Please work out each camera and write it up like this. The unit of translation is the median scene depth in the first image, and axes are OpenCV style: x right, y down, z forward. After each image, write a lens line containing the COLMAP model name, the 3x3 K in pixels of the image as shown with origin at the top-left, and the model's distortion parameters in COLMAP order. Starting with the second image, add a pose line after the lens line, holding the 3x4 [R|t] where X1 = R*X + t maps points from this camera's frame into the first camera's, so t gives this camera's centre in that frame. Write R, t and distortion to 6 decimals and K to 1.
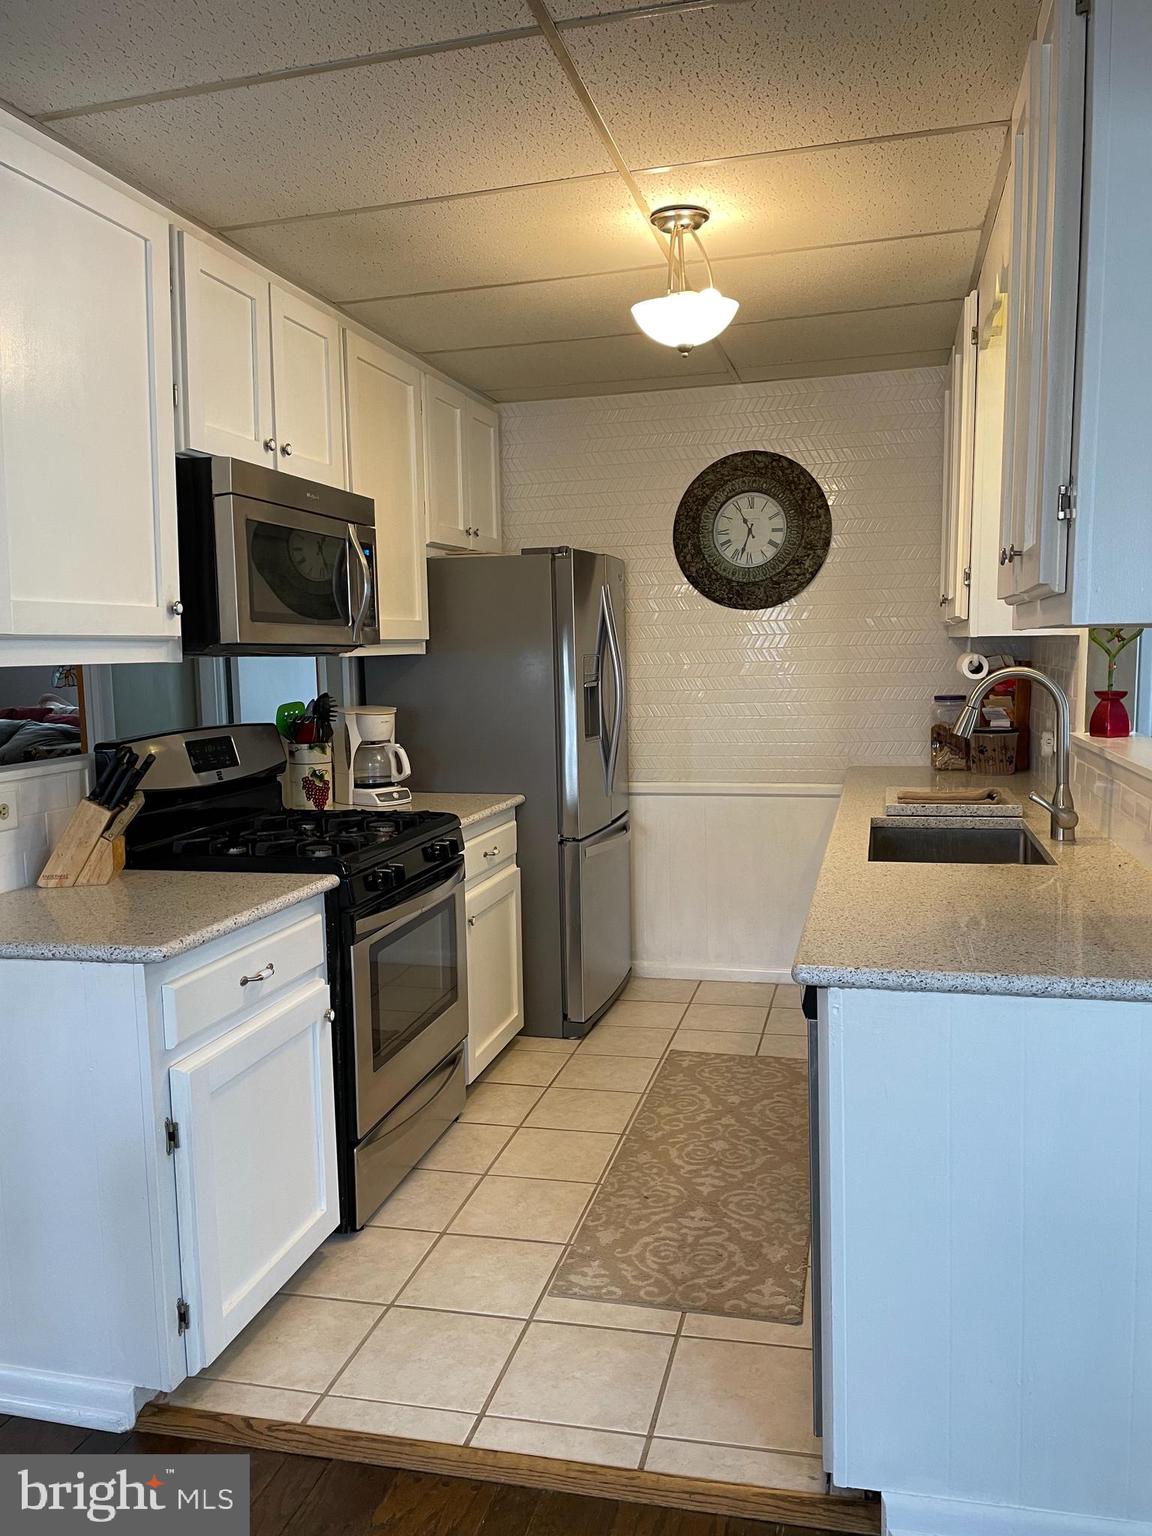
lens RADIAL K [[1184.8, 0, 576.5], [0, 1184.8, 759.8], [0, 0, 1]] dist [0.091672, -0.122440]
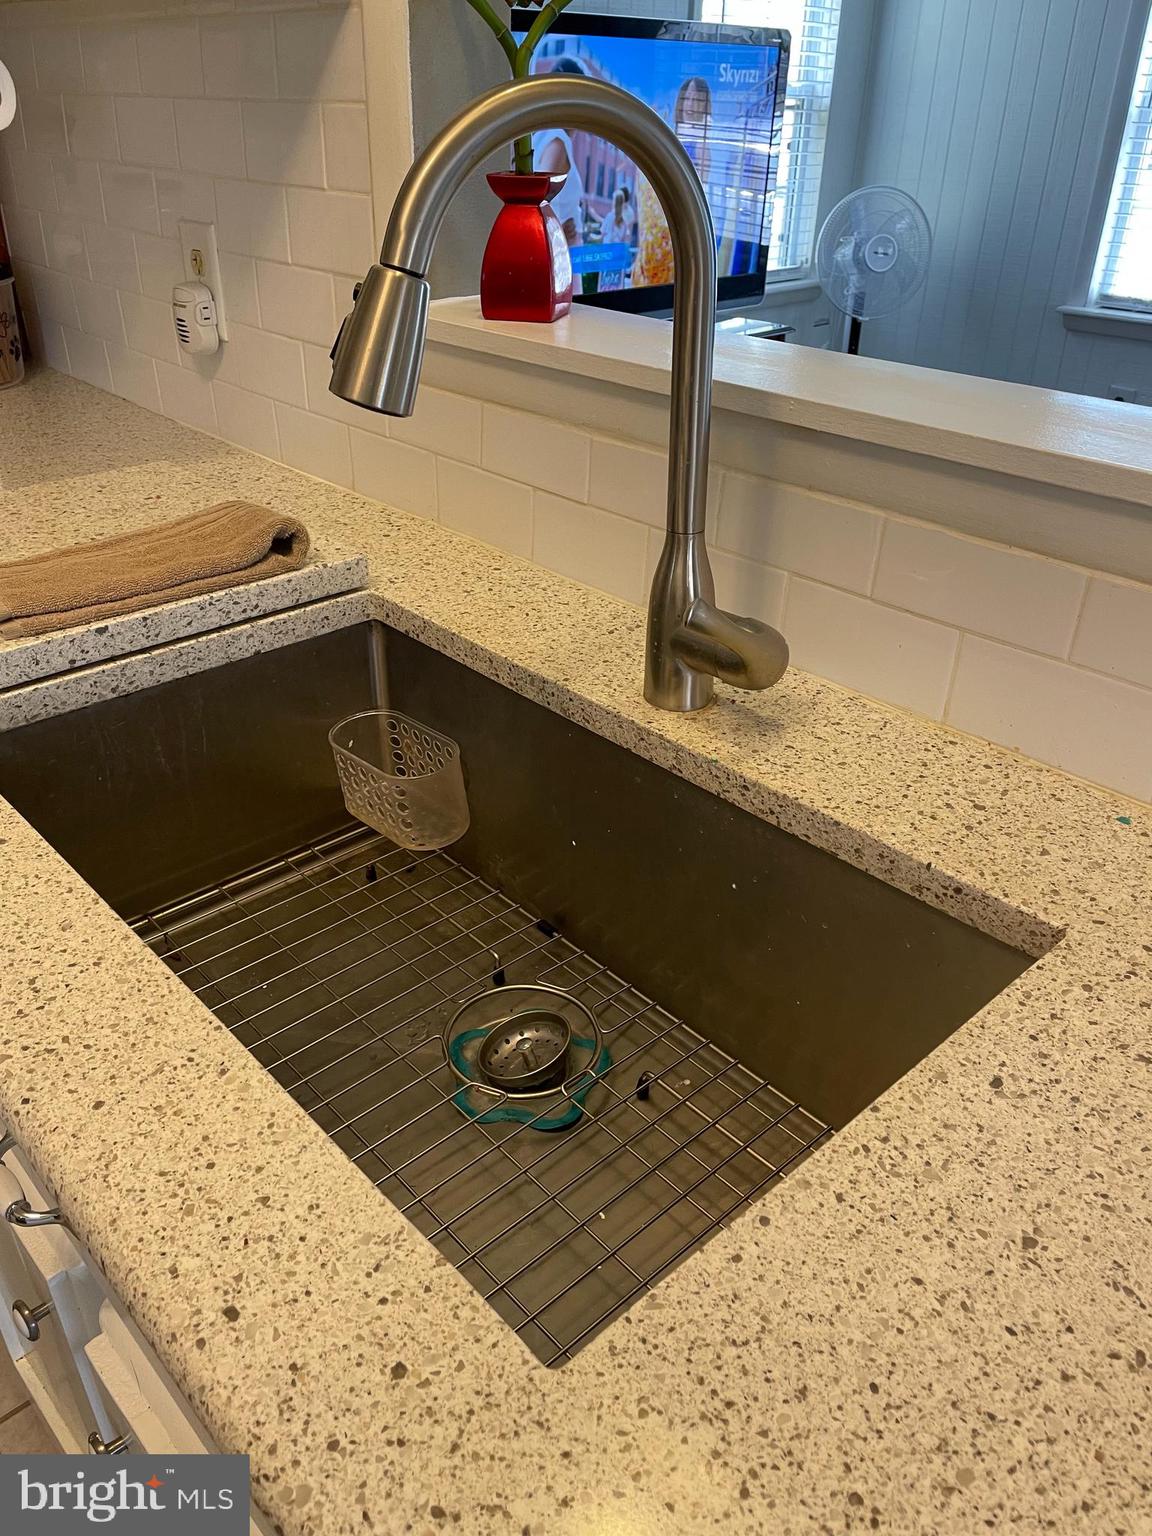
lens RADIAL K [[1184.8, 0, 576.5], [0, 1184.8, 759.8], [0, 0, 1]] dist [0.091672, -0.122440]
pose [[0.550165, -0.387192, 0.739865, 0.107231], [0.051194, 0.899979, 0.432916, -0.044308], [-0.833485, -0.200299, 0.514959, 0.631317]]
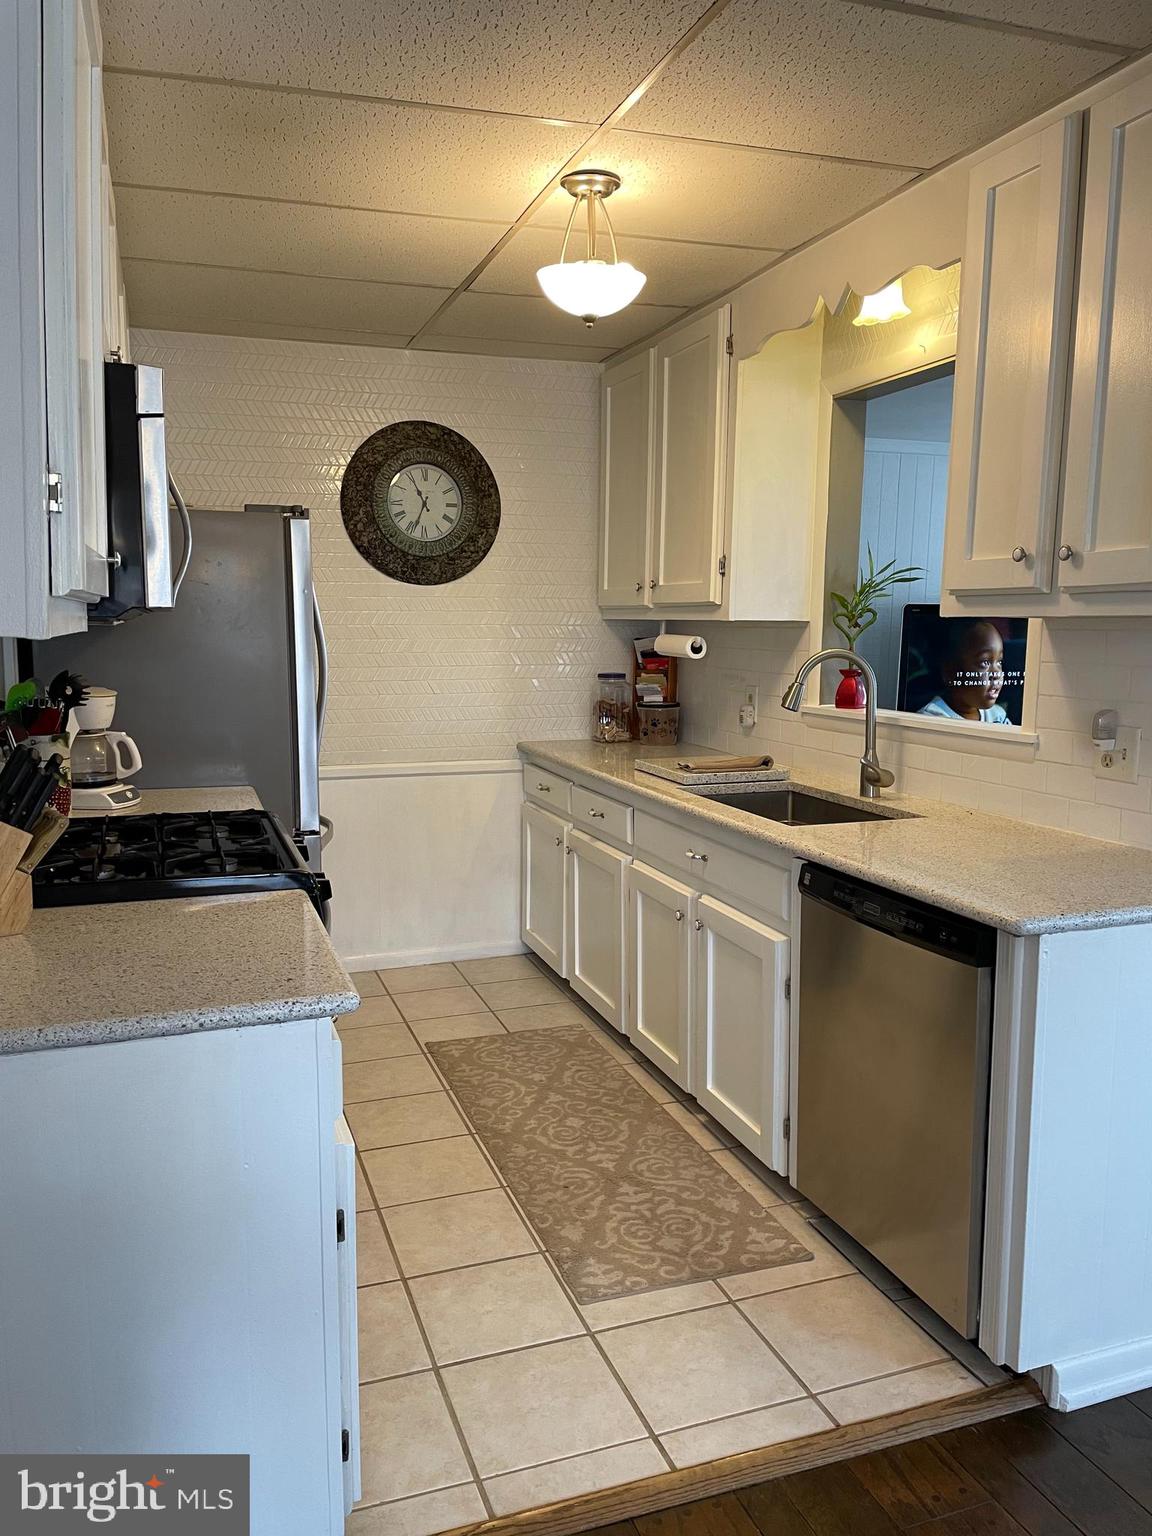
lens RADIAL K [[1184.8, 0, 576.5], [0, 1184.8, 759.8], [0, 0, 1]] dist [0.091672, -0.122440]
pose [[0.833923, -0.041335, 0.550331, -0.348986], [0.030373, 0.999117, 0.029017, -0.008800], [-0.551044, -0.007483, 0.834442, 0.137900]]
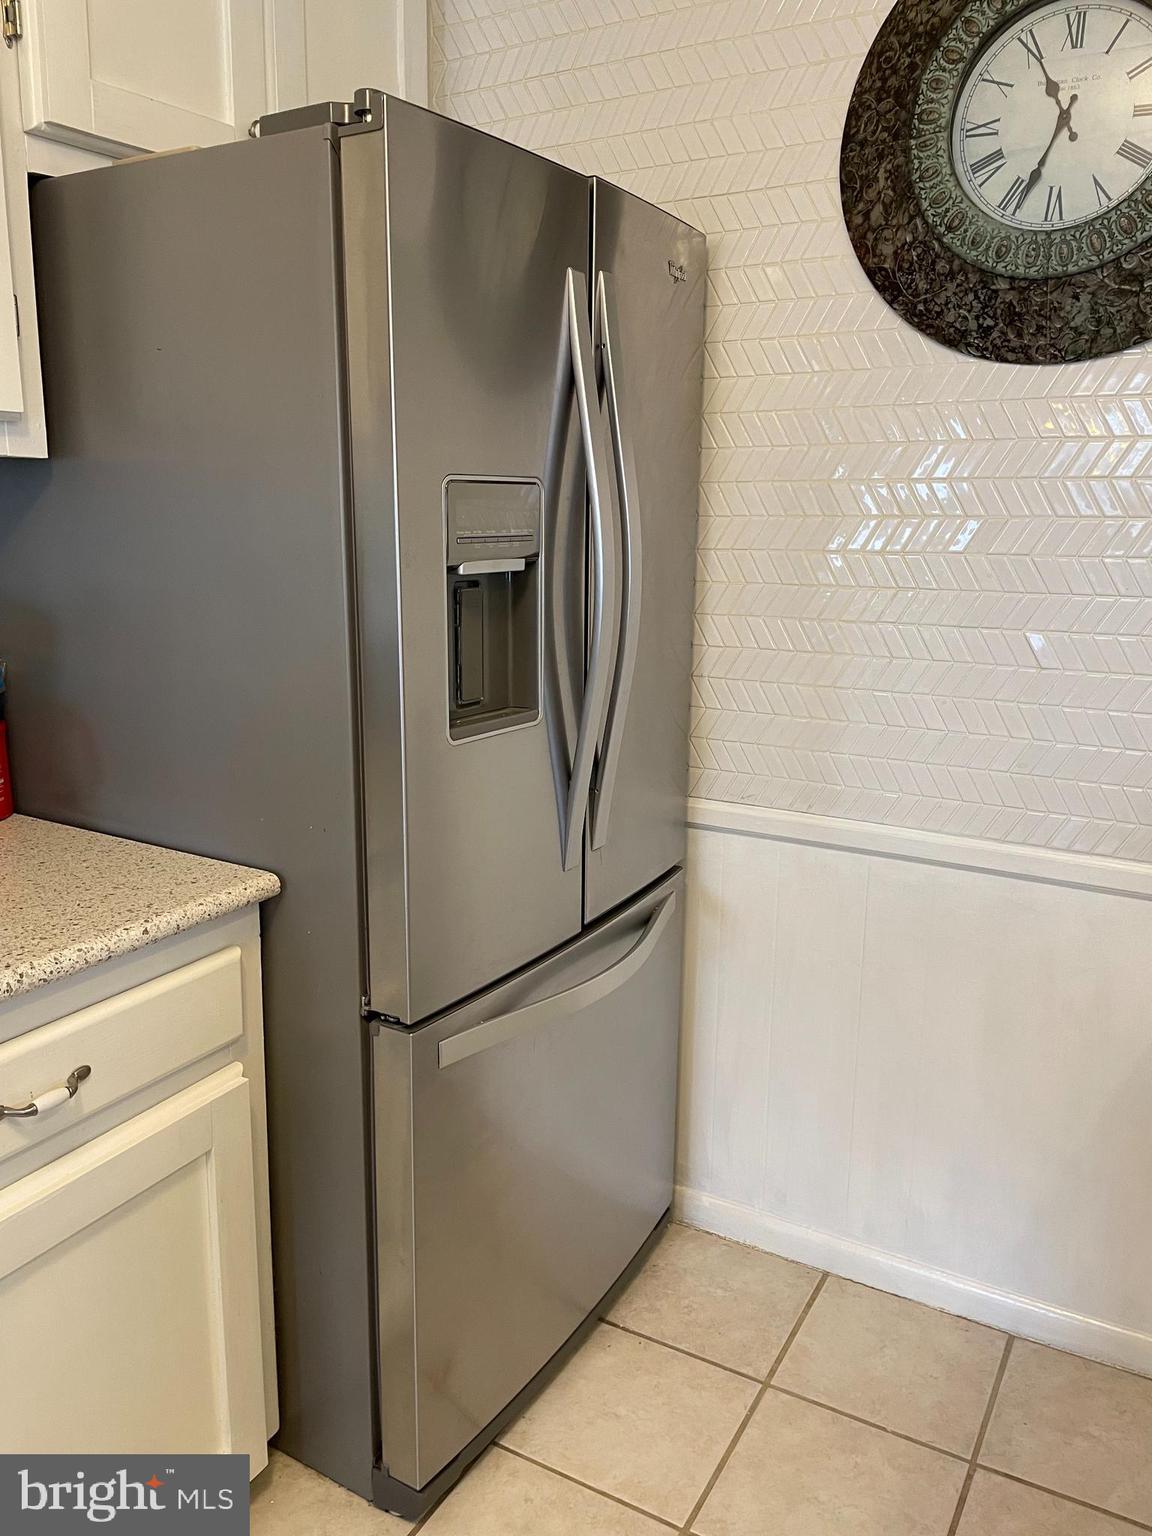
lens RADIAL K [[1190.3, 0, 540.4], [0, 1190.3, 766.1], [0, 0, 1]] dist [0.091729, -0.125271]
pose [[0.961781, 0.089776, -0.258686, 0.127642], [-0.054796, 0.988718, 0.139403, -0.060362], [0.268283, -0.119901, 0.955849, 0.723328]]
